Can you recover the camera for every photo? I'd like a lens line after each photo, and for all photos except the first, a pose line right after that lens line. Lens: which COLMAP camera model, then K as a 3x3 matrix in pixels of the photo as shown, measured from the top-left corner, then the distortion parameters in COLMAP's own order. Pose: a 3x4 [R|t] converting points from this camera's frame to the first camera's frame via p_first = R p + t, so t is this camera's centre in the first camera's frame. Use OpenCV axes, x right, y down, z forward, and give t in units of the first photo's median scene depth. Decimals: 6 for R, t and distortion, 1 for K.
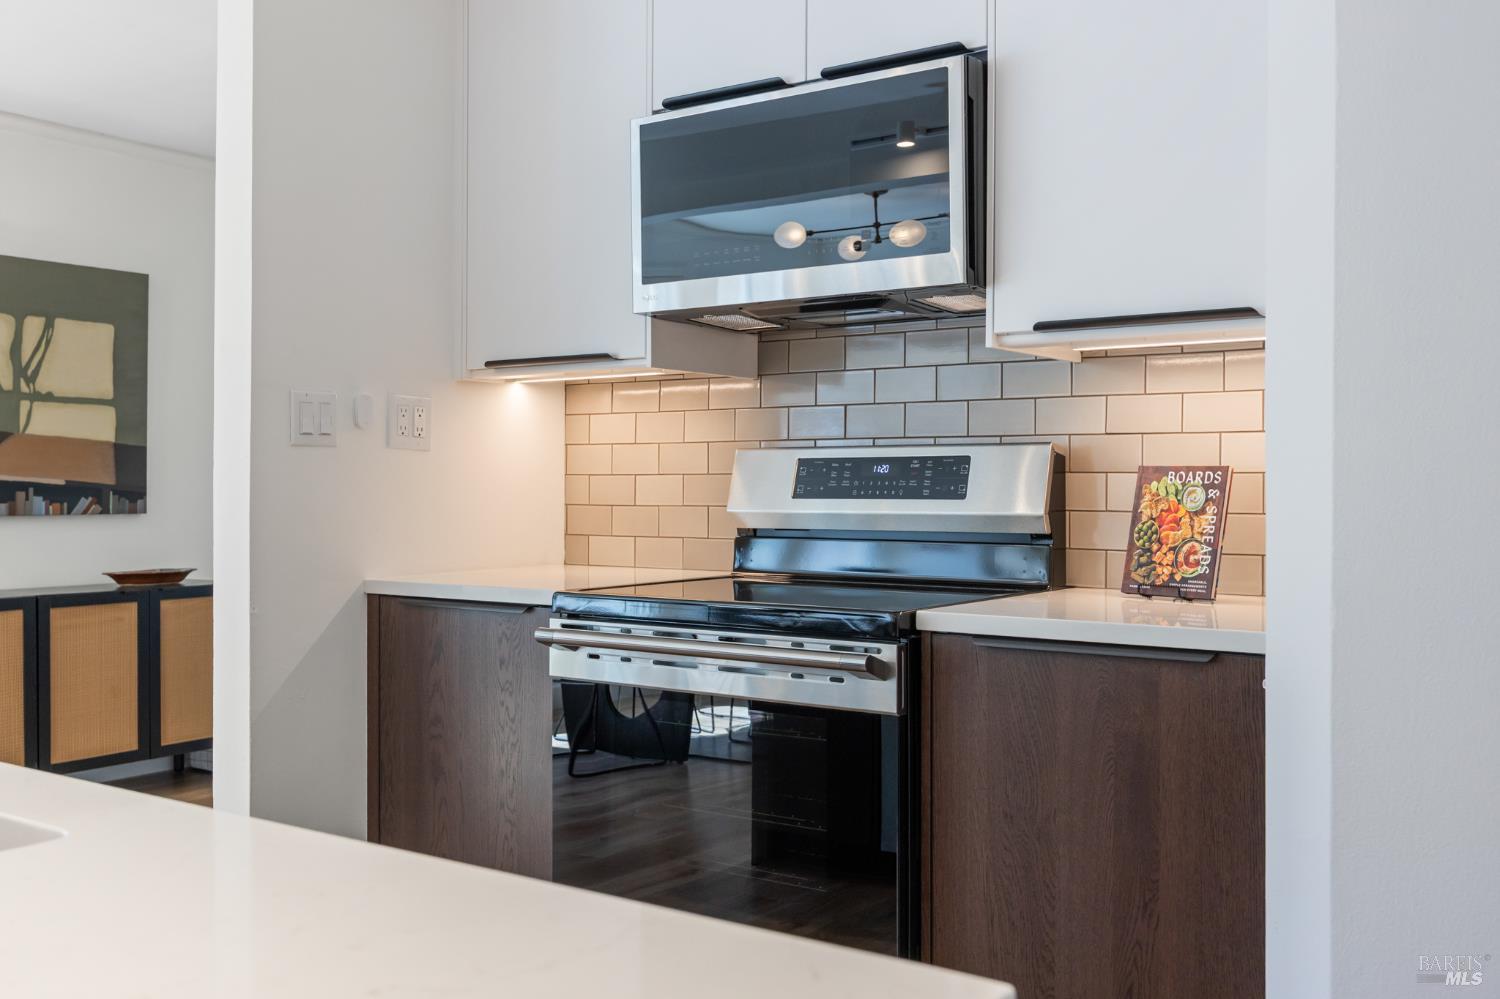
lens RADIAL K [[1463.4, 0, 750.0], [0, 1463.4, 499.5], [0, 0, 1]] dist [-0.006669, -0.003893]
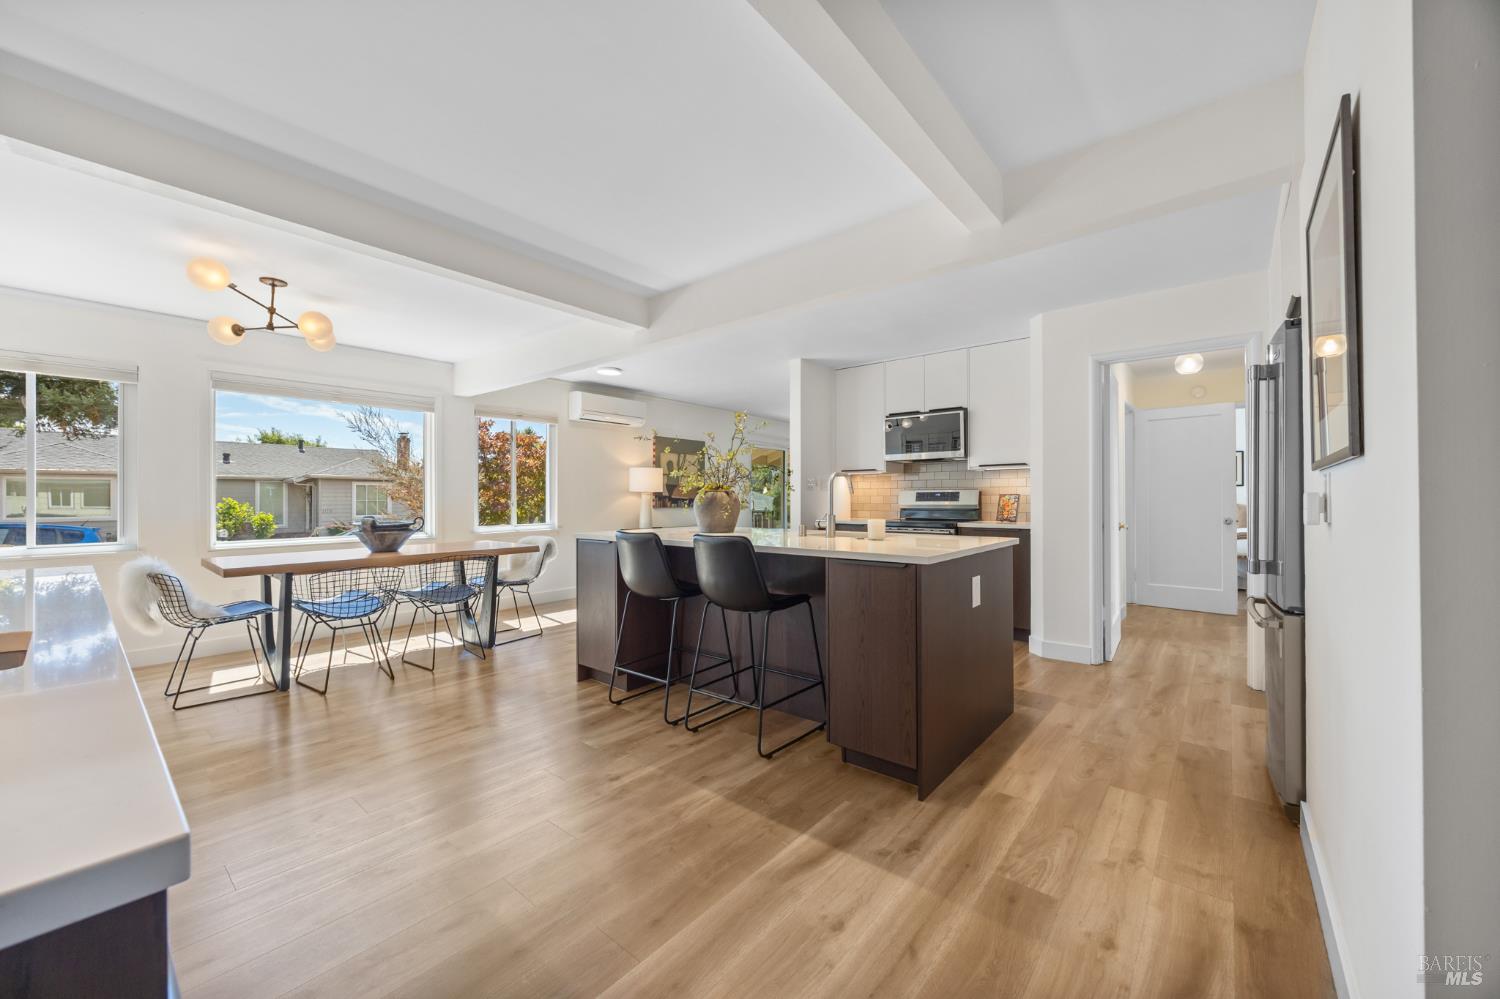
lens RADIAL K [[574.4, 0, 749.3], [0, 574.4, 503.9], [0, 0, 1]] dist [0.000204, 0.000004]
pose [[0.997413, -0.000270, -0.071888, -0.382123], [0.000170, 0.999999, -0.001396, 0.010757], [0.071888, 0.001381, 0.997412, -0.859330]]
